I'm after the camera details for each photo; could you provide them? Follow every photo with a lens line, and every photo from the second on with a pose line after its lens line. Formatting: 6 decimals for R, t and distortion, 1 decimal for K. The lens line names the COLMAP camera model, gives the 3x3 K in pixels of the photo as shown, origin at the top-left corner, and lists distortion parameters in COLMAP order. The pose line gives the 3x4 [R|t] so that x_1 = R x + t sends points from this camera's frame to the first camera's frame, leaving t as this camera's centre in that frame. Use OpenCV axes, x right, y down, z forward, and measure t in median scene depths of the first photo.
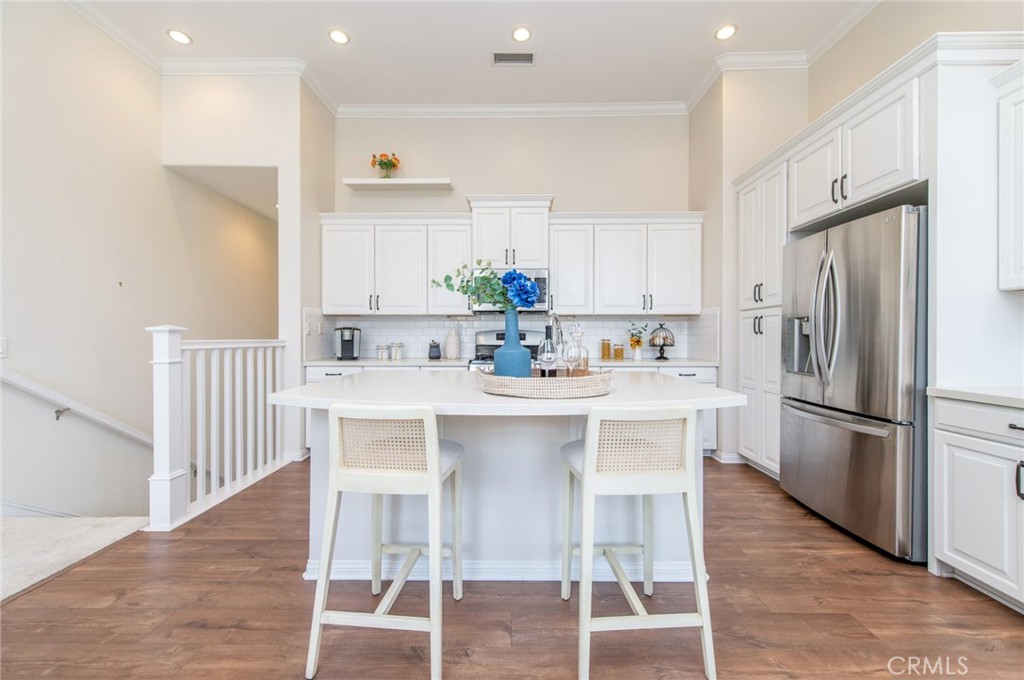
lens RADIAL K [[401.3, 0, 510.7], [0, 401.3, 337.7], [0, 0, 1]] dist [0.014951, -0.003792]
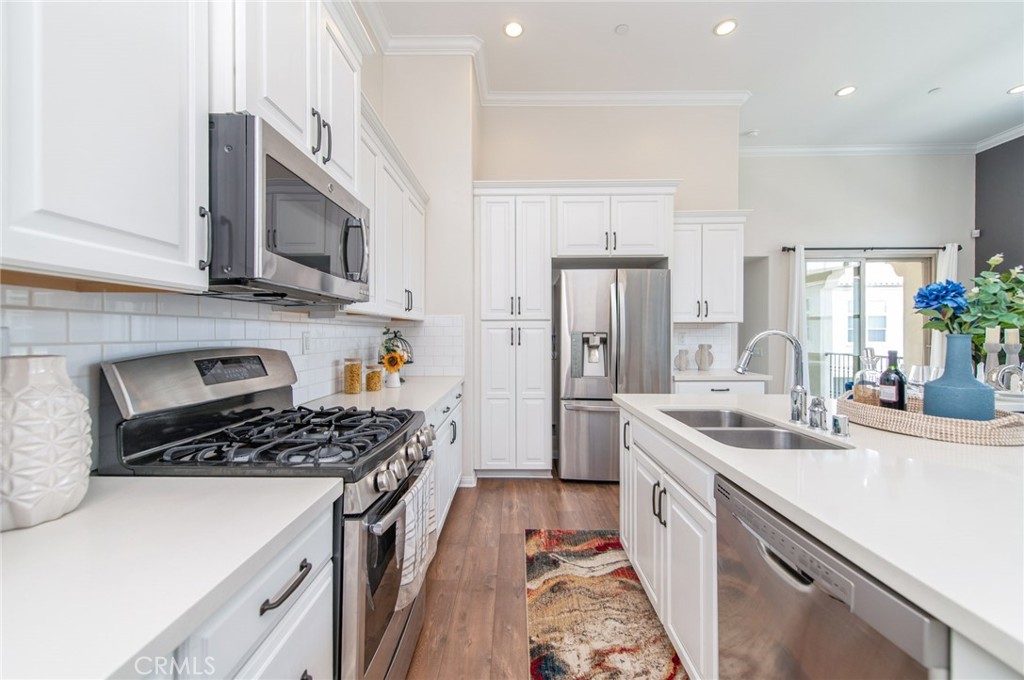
lens RADIAL K [[401.3, 0, 511.8], [0, 401.3, 332.7], [0, 0, 1]] dist [0.014951, -0.003792]
pose [[-0.005780, 0.001921, 0.999981, -0.466069], [0.003790, 0.999991, -0.001899, -0.043443], [-0.999976, 0.003779, -0.005787, 1.124490]]
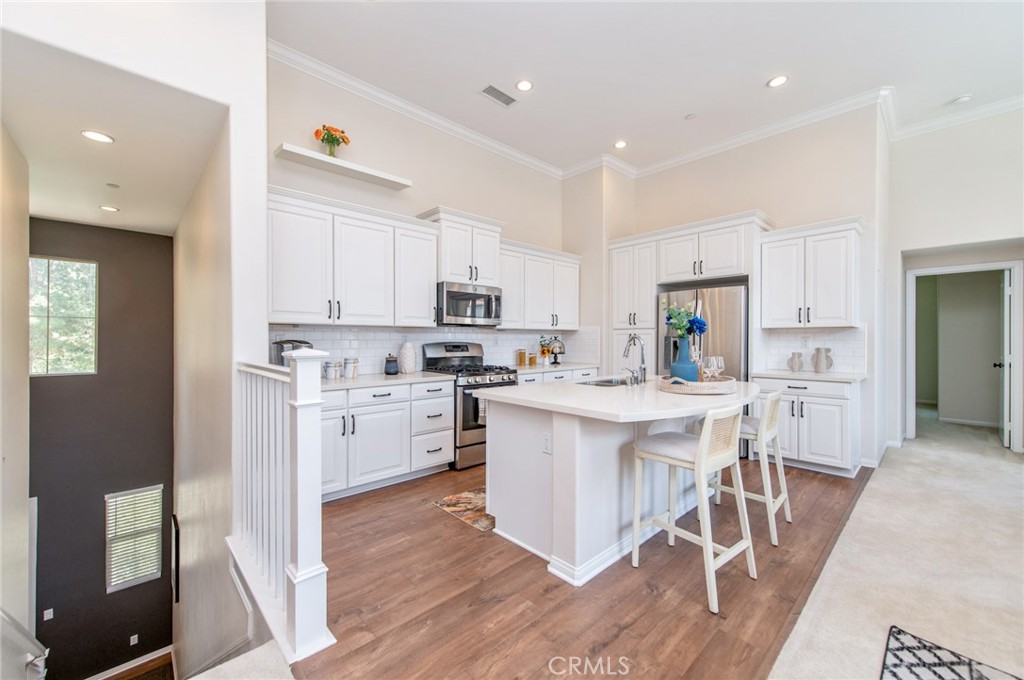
lens RADIAL K [[401.3, 0, 512.1], [0, 401.3, 340.2], [0, 0, 1]] dist [0.014951, -0.003792]
pose [[0.720663, -0.003007, 0.693279, -0.882933], [0.002087, 0.999995, 0.002169, -0.037318], [-0.693282, -0.000116, 0.720666, 0.226306]]
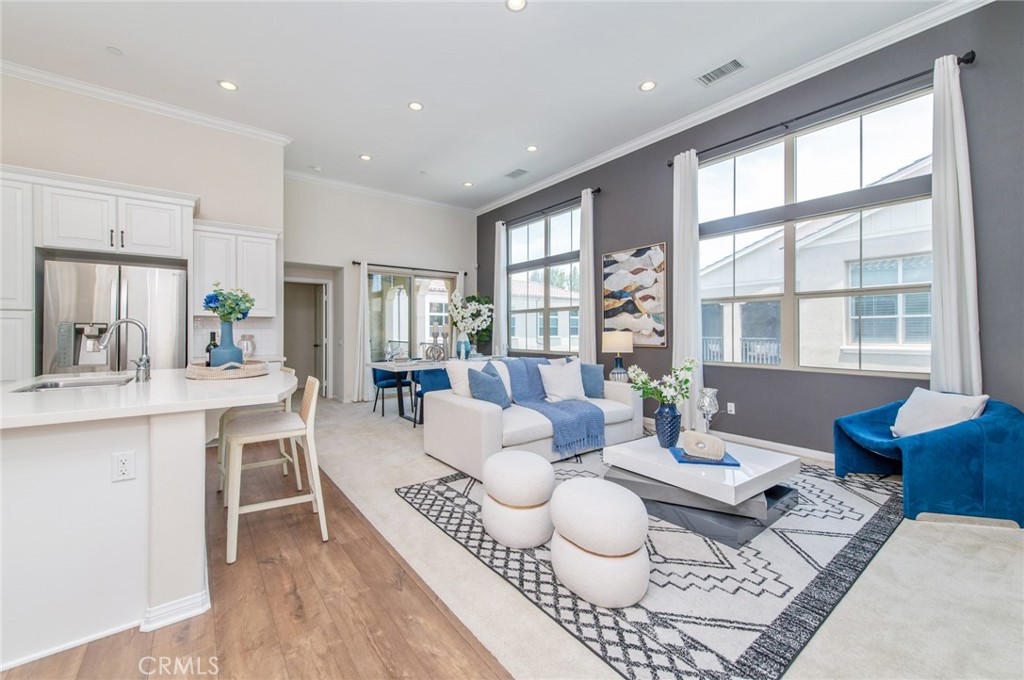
lens RADIAL K [[401.3, 0, 516.5], [0, 401.3, 332.4], [0, 0, 1]] dist [0.014951, -0.003792]
pose [[-0.625521, -0.002163, 0.780205, -1.063292], [0.004180, 0.999973, 0.006124, -0.020176], [-0.780196, 0.007092, -0.625494, 0.658737]]
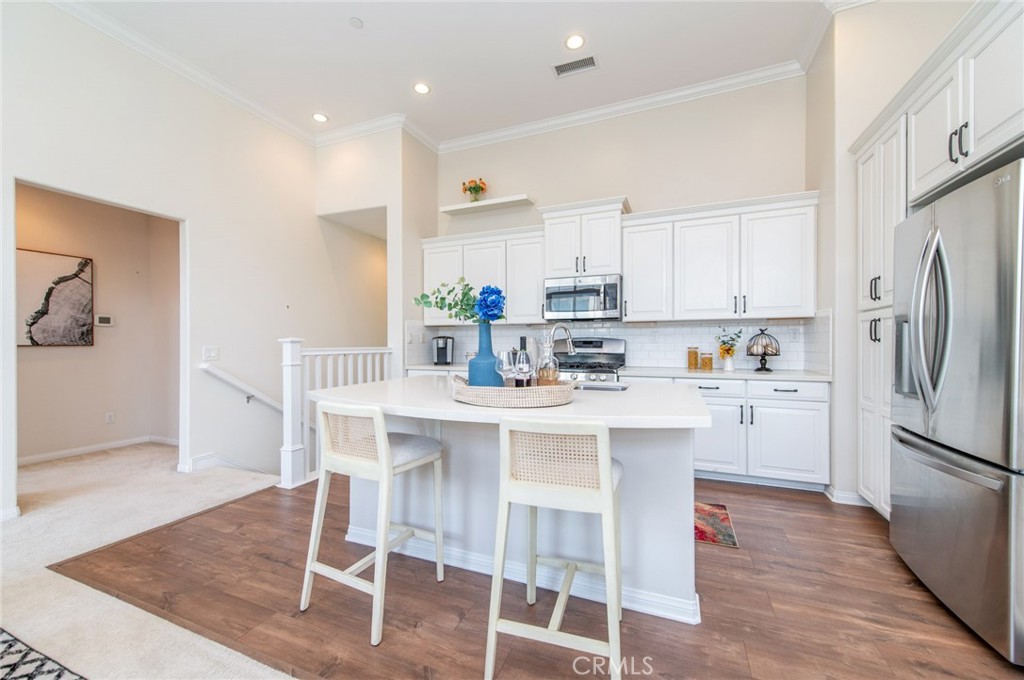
lens RADIAL K [[401.3, 0, 514.4], [0, 401.3, 343.1], [0, 0, 1]] dist [0.014951, -0.003792]
pose [[0.927952, -0.002233, -0.372693, 0.289418], [0.002212, 0.999997, -0.000484, -0.008424], [0.372693, -0.000375, 0.927954, 0.020595]]
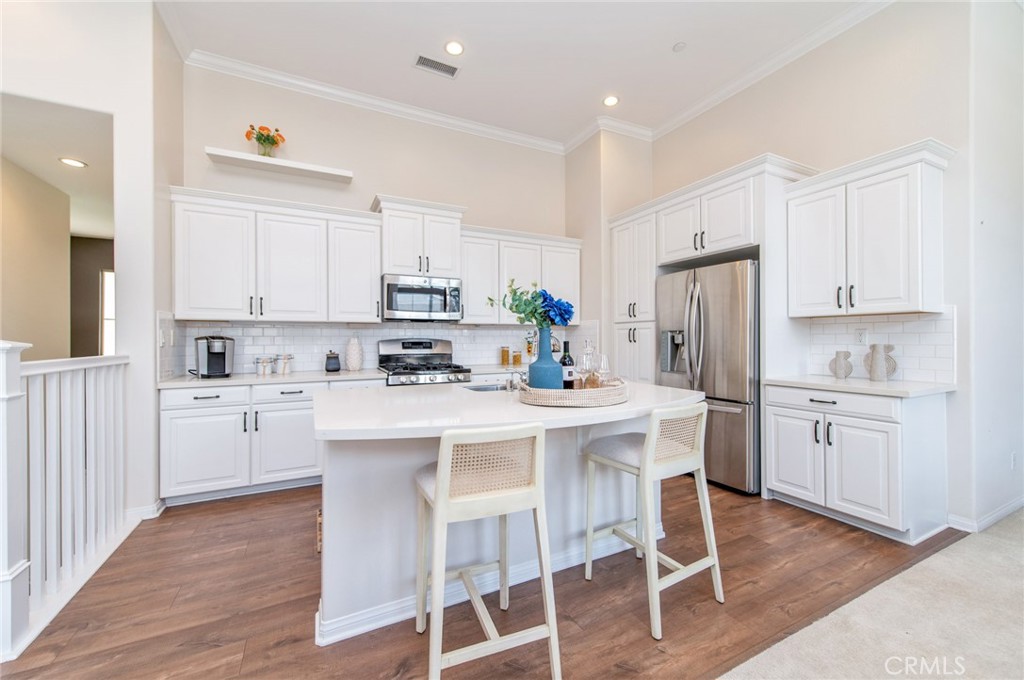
lens RADIAL K [[401.3, 0, 512.0], [0, 401.3, 337.2], [0, 0, 1]] dist [0.014951, -0.003792]
pose [[0.888960, -0.002862, 0.457976, -0.346411], [0.006069, 0.999966, -0.005531, -0.022428], [-0.457944, 0.007696, 0.888948, 0.043886]]
